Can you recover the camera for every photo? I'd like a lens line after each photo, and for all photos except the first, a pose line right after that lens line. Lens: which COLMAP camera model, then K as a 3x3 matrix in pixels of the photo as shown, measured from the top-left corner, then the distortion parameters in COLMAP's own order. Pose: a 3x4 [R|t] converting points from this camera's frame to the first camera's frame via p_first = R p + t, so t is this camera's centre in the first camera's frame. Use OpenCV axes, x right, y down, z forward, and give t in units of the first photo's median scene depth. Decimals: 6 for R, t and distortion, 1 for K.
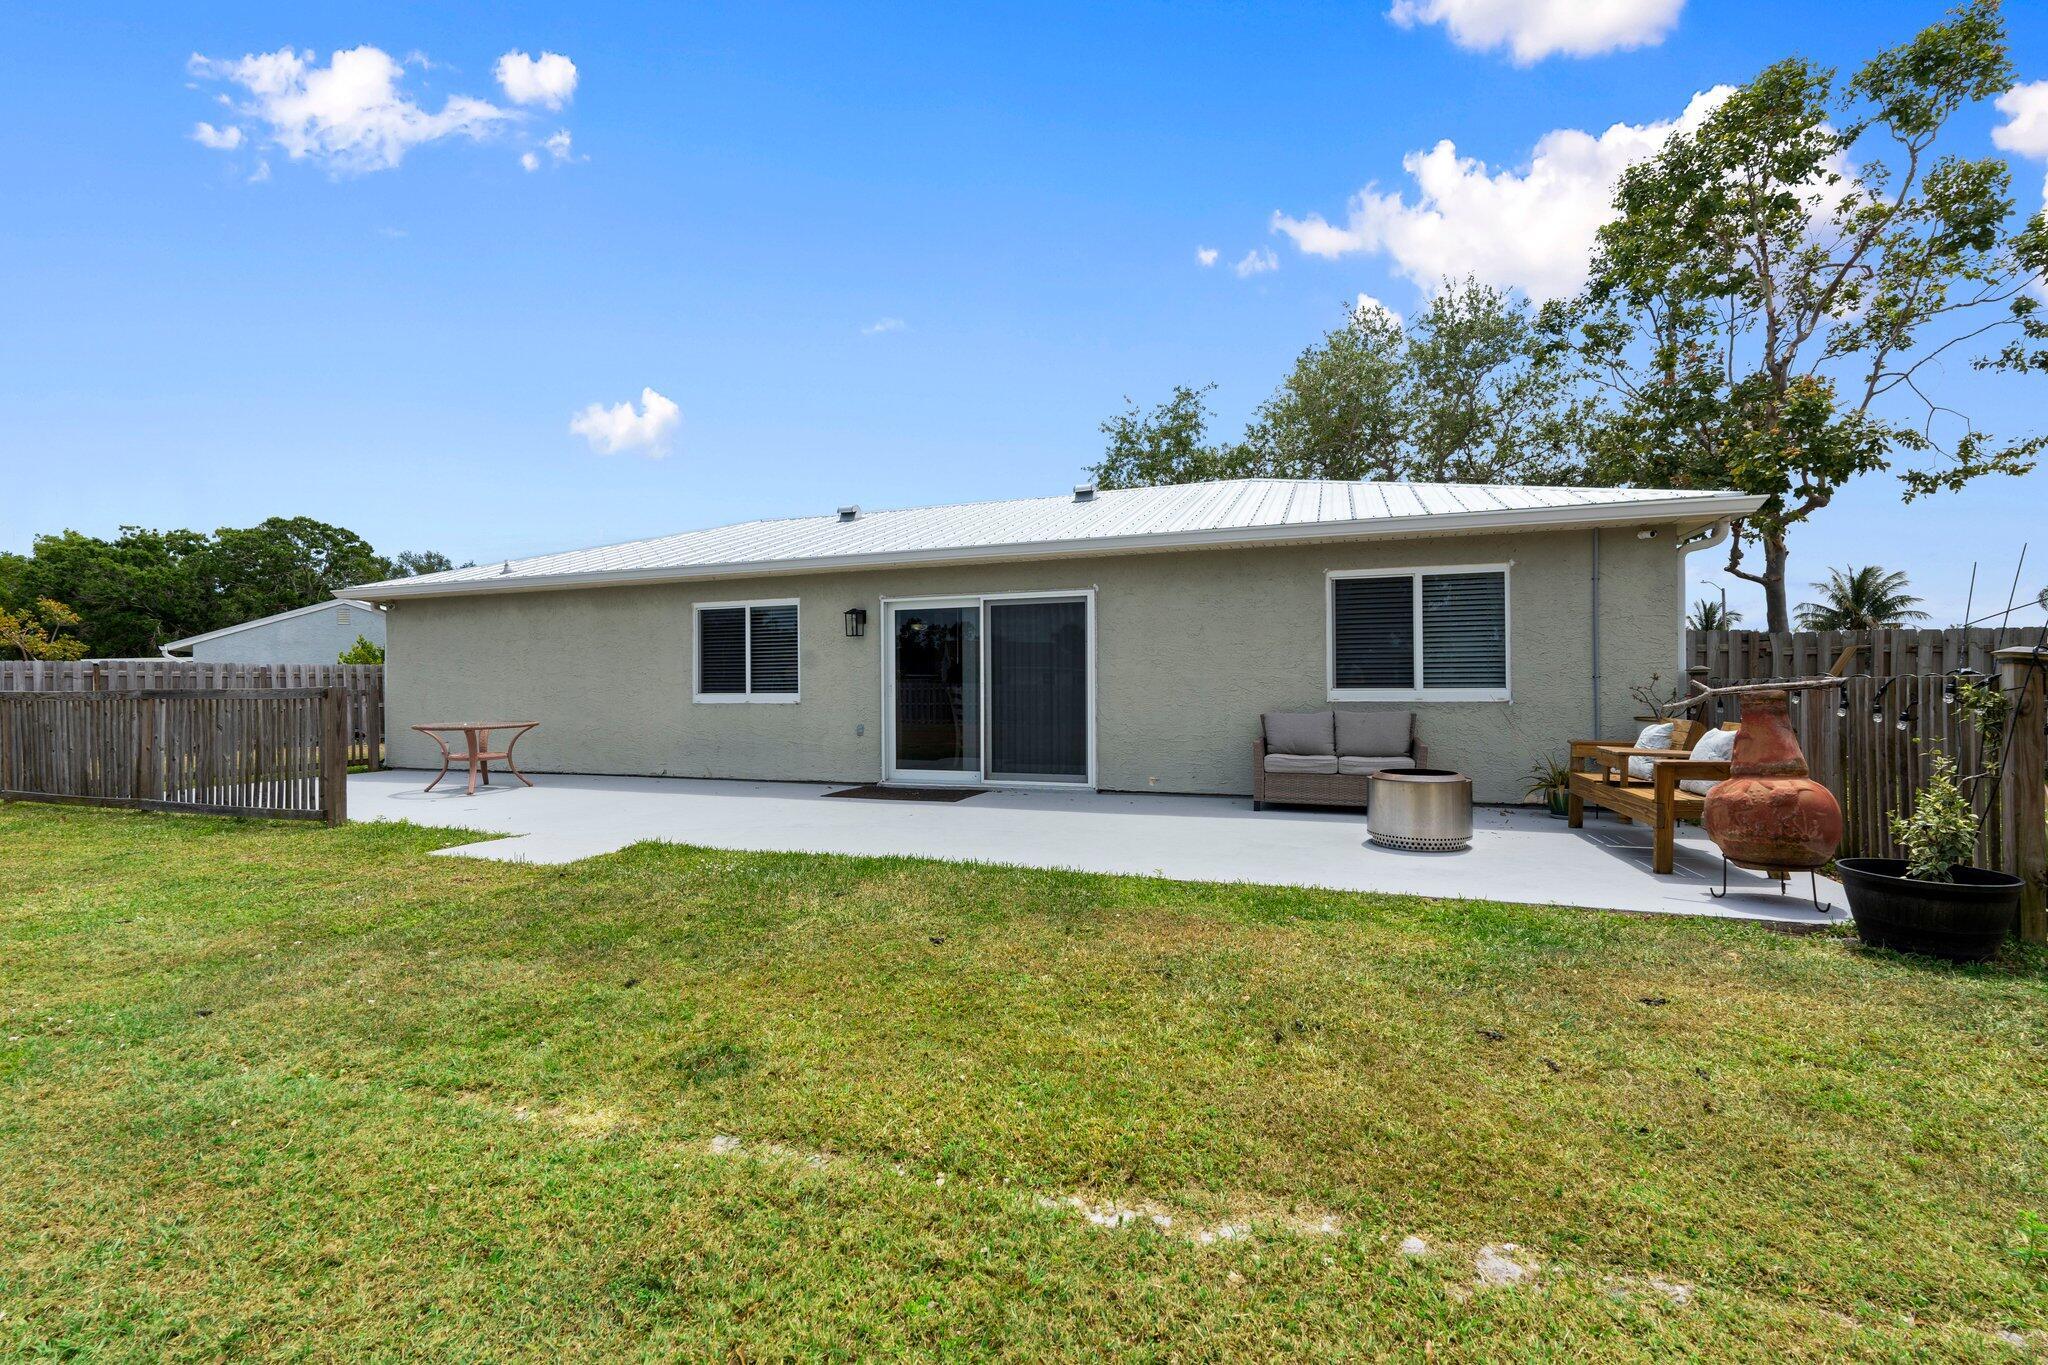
lens RADIAL K [[904.1, 0, 1022.4], [0, 904.1, 673.1], [0, 0, 1]] dist [-0.003851, 0.000159]
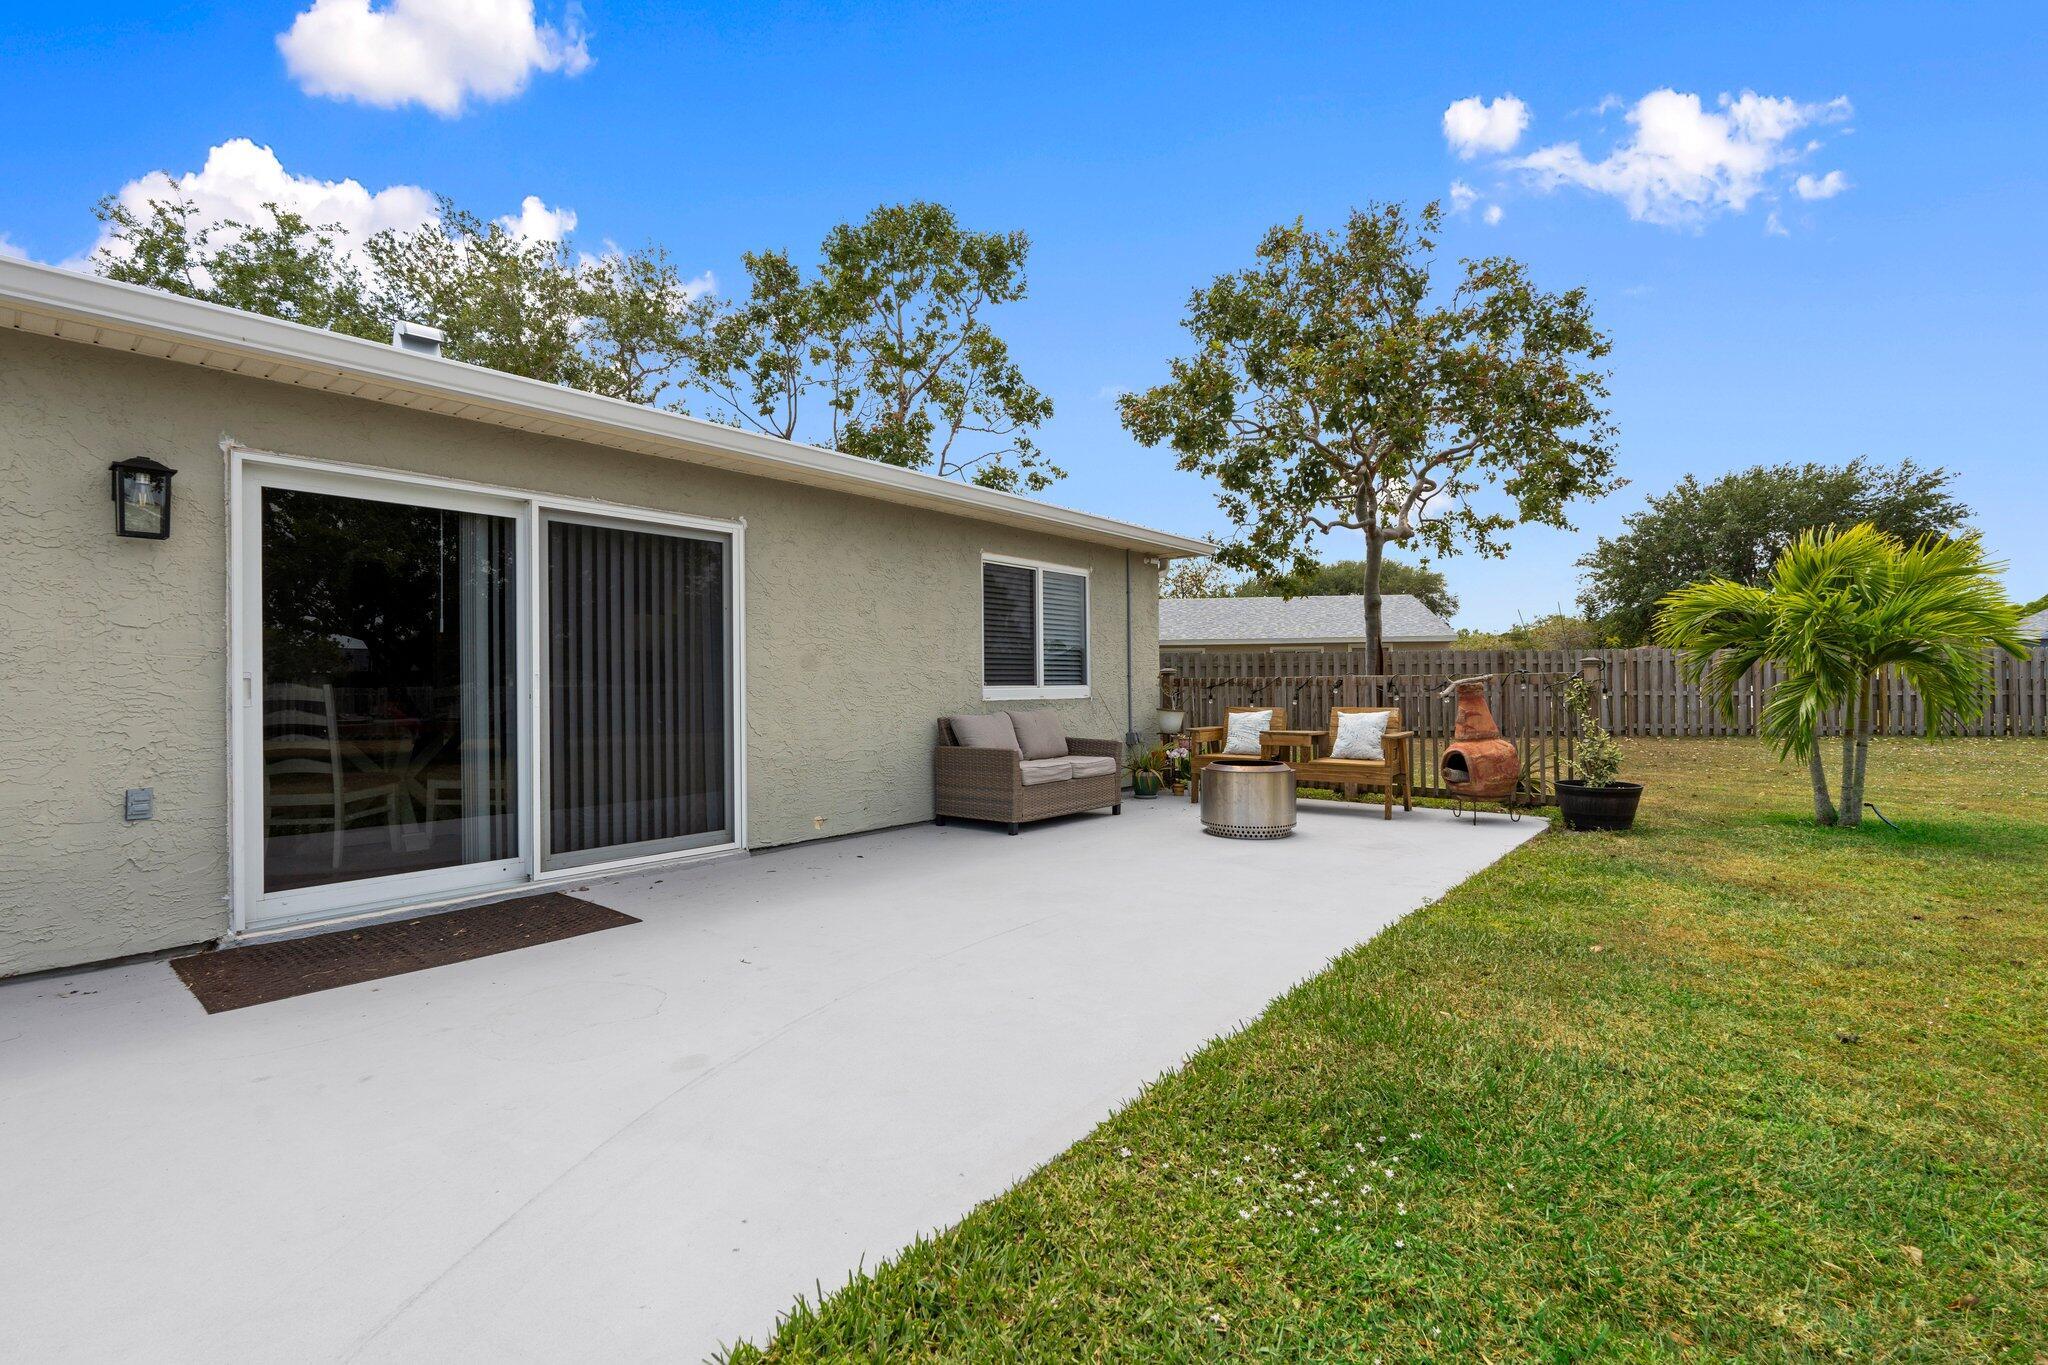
lens RADIAL K [[904.1, 0, 1022.4], [0, 904.1, 673.1], [0, 0, 1]] dist [-0.003851, 0.000159]
pose [[0.333829, 0.017872, 0.942464, -0.358459], [-0.005578, 0.999840, -0.016984, 0.014631], [-0.942617, 0.000413, 0.333876, 0.507130]]
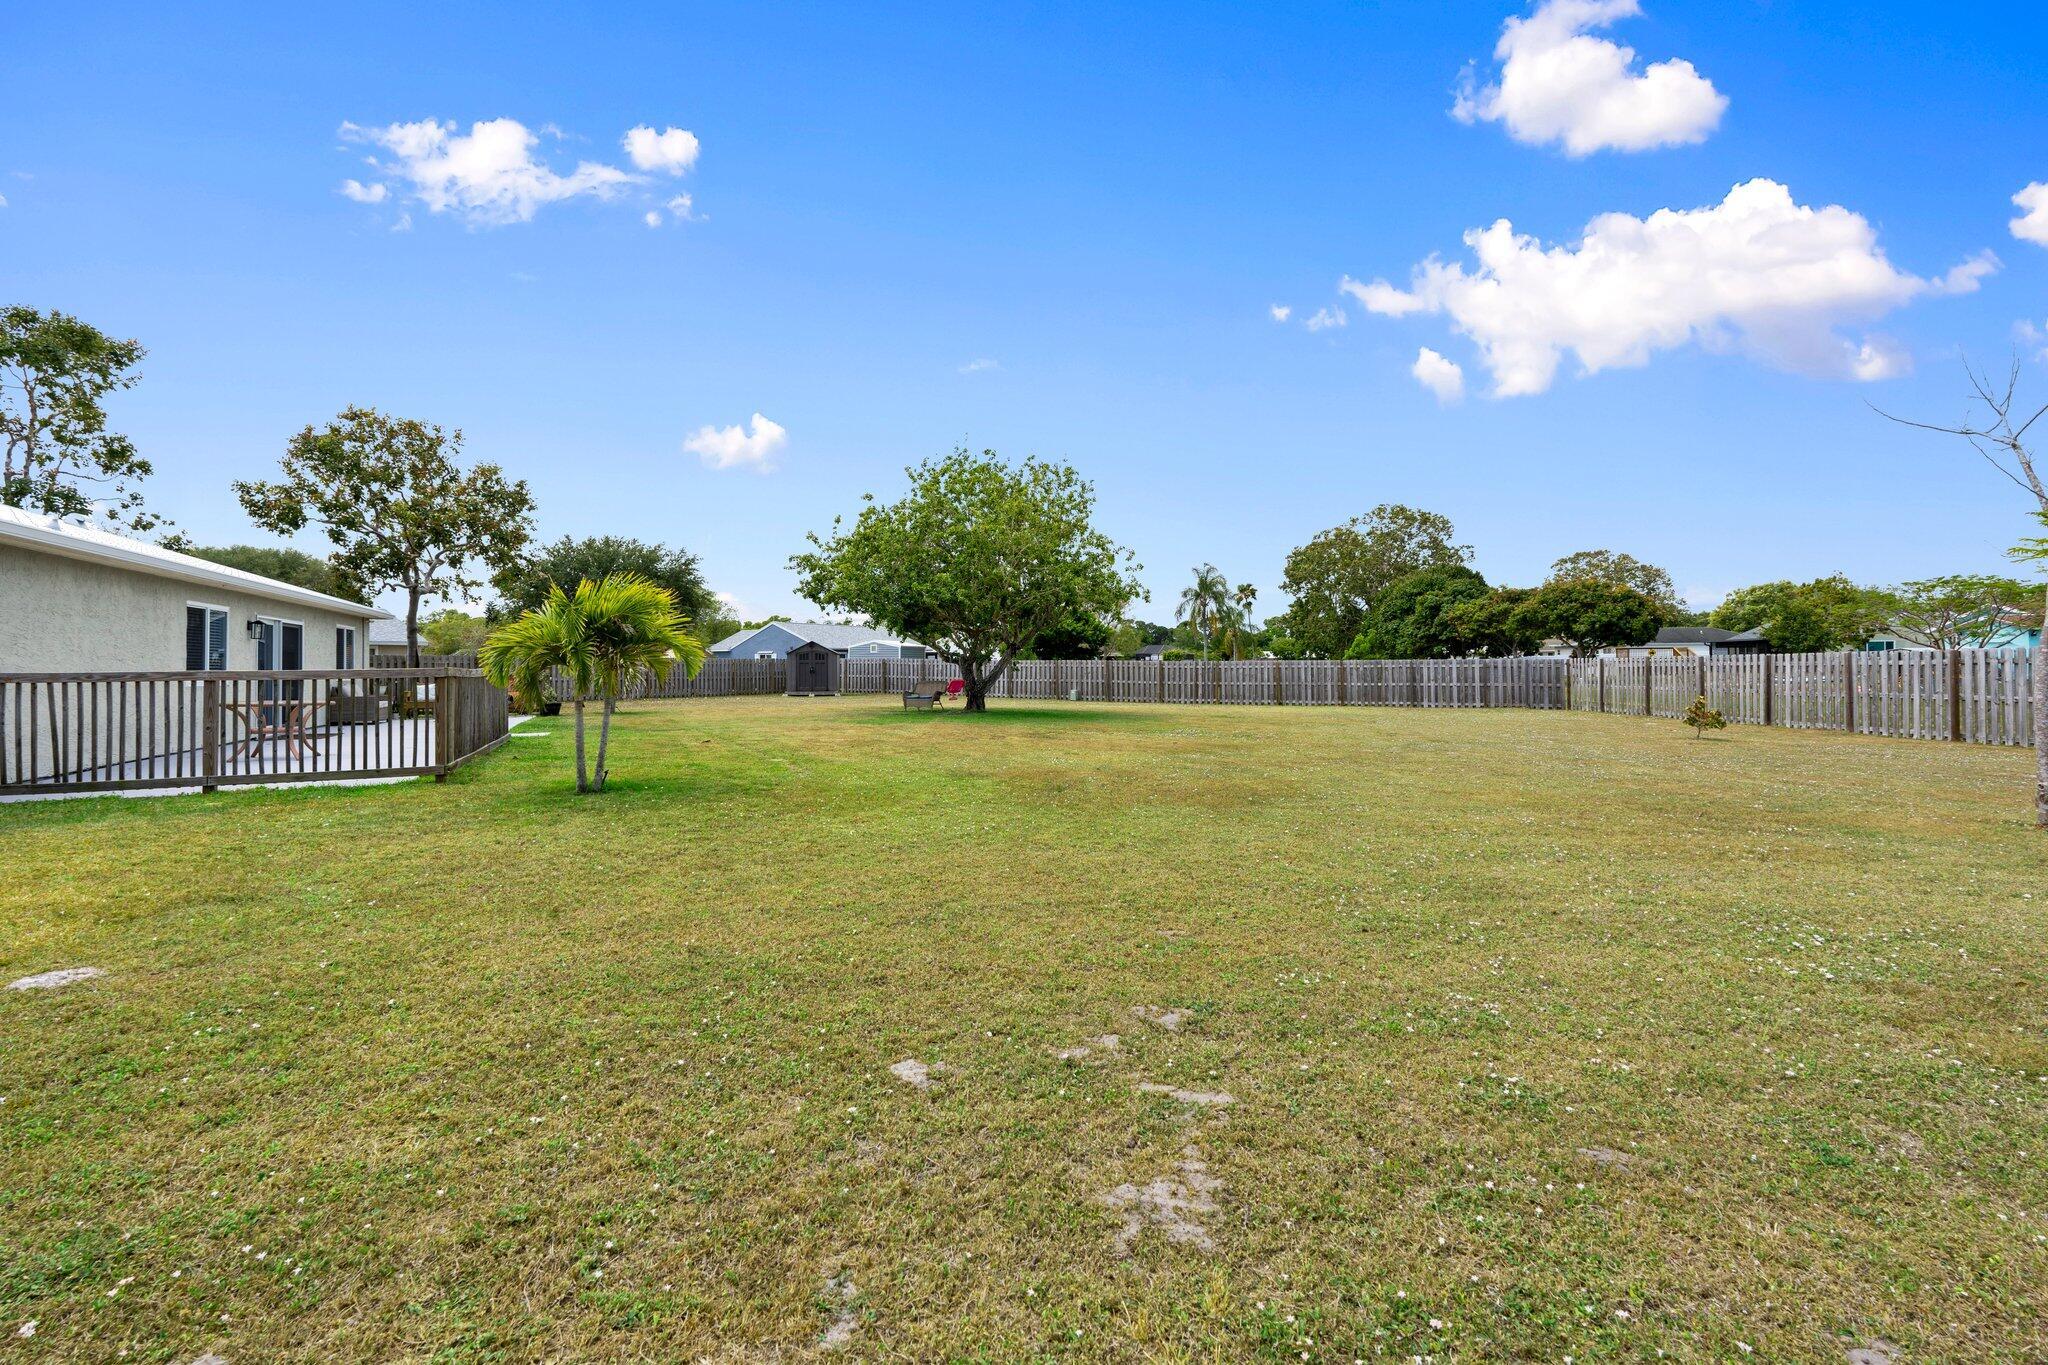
lens RADIAL K [[904.1, 0, 1022.4], [0, 904.1, 673.1], [0, 0, 1]] dist [-0.003851, 0.000159]
pose [[-0.693545, 0.008473, 0.720364, -2.204581], [-0.001408, 0.999913, -0.013117, 0.040853], [-0.720412, -0.010111, -0.693472, 1.094013]]
